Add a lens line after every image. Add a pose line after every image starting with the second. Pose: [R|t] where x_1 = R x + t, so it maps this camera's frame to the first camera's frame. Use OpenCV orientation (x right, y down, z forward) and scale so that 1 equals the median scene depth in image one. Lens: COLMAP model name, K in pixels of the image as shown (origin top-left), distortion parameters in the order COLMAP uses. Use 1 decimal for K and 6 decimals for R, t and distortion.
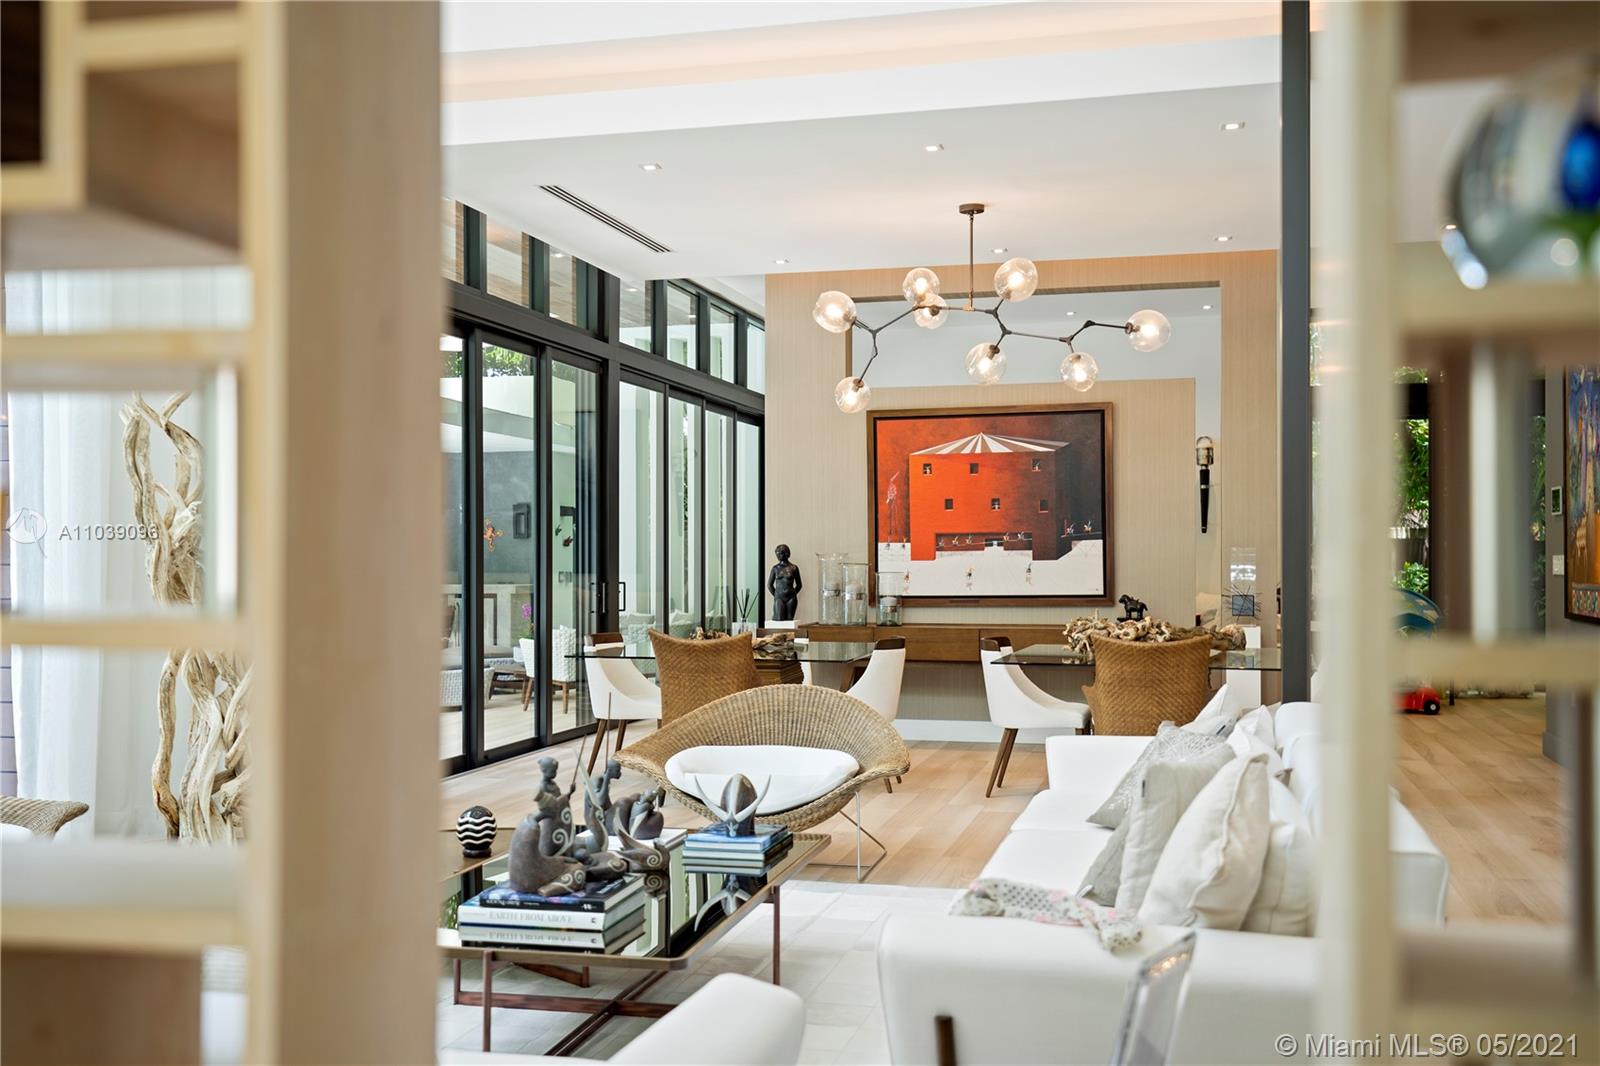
lens RADIAL K [[1539.5, 0, 800.0], [0, 1539.5, 533.0], [0, 0, 1]] dist [0.003692, -0.001052]
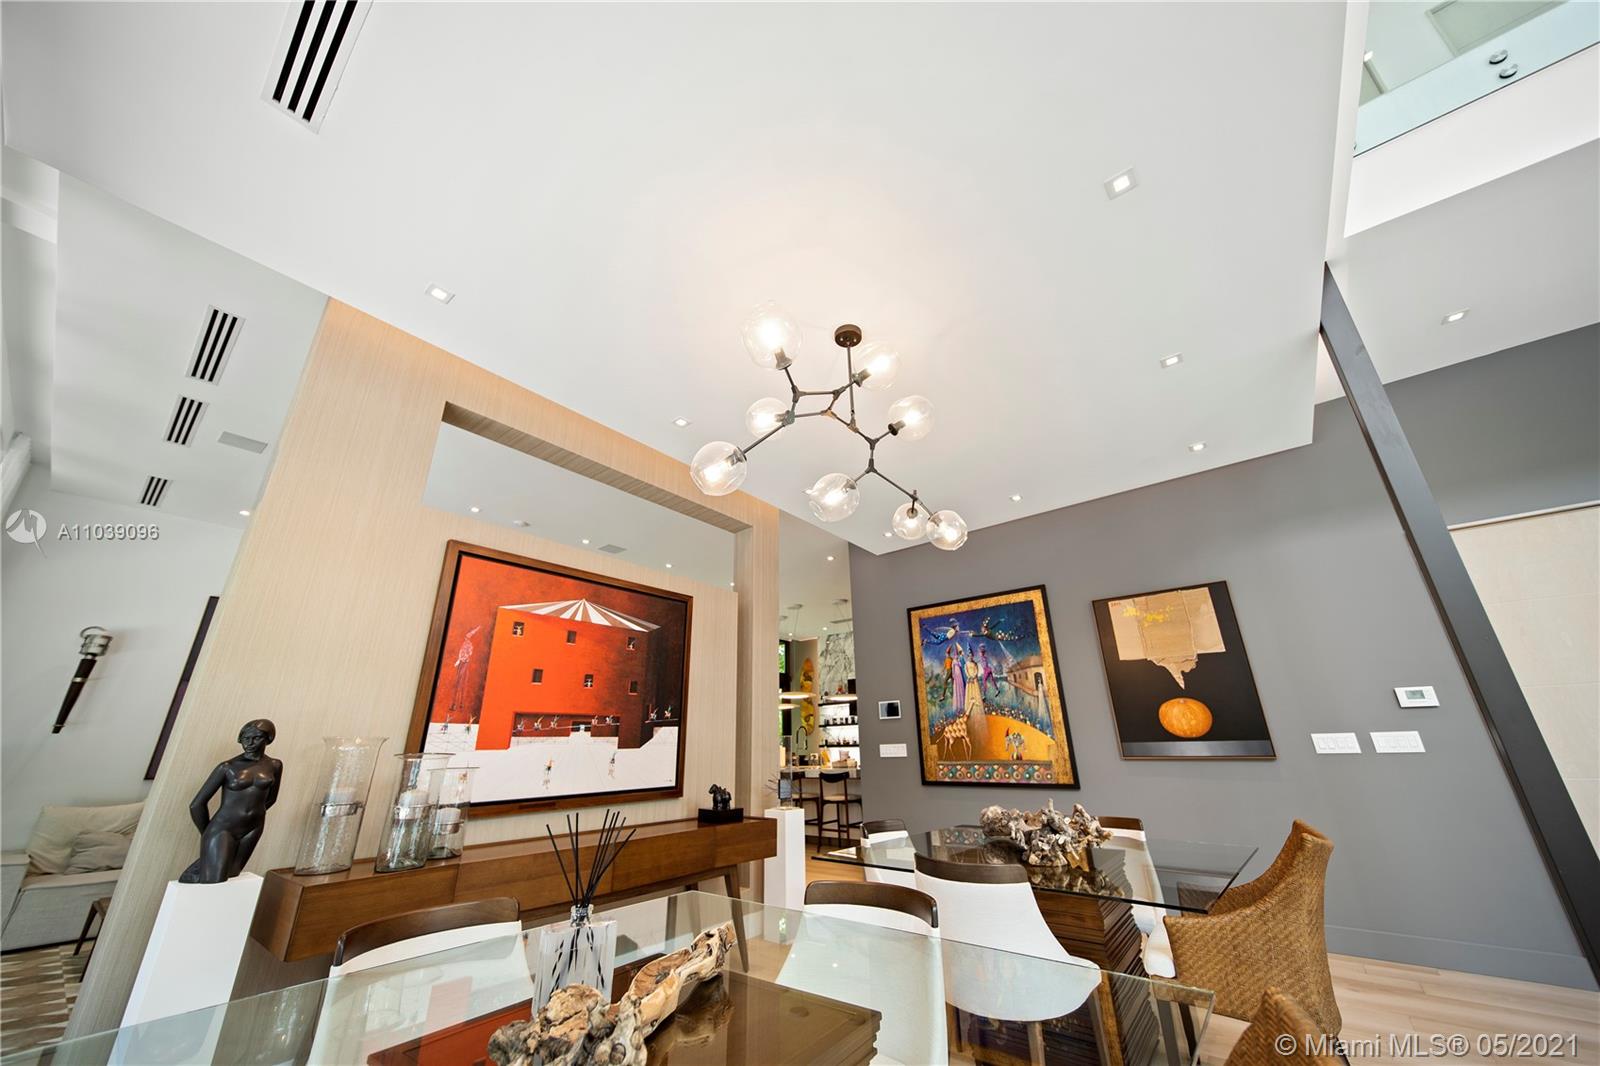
lens RADIAL K [[574.0, 0, 796.6], [0, 574.0, 538.4], [0, 0, 1]] dist [0.007808, -0.000170]
pose [[0.417389, 0.315660, 0.852142, -0.129559], [0.004081, 0.937070, -0.349118, 0.020086], [-0.908719, 0.149195, 0.389834, 0.749730]]
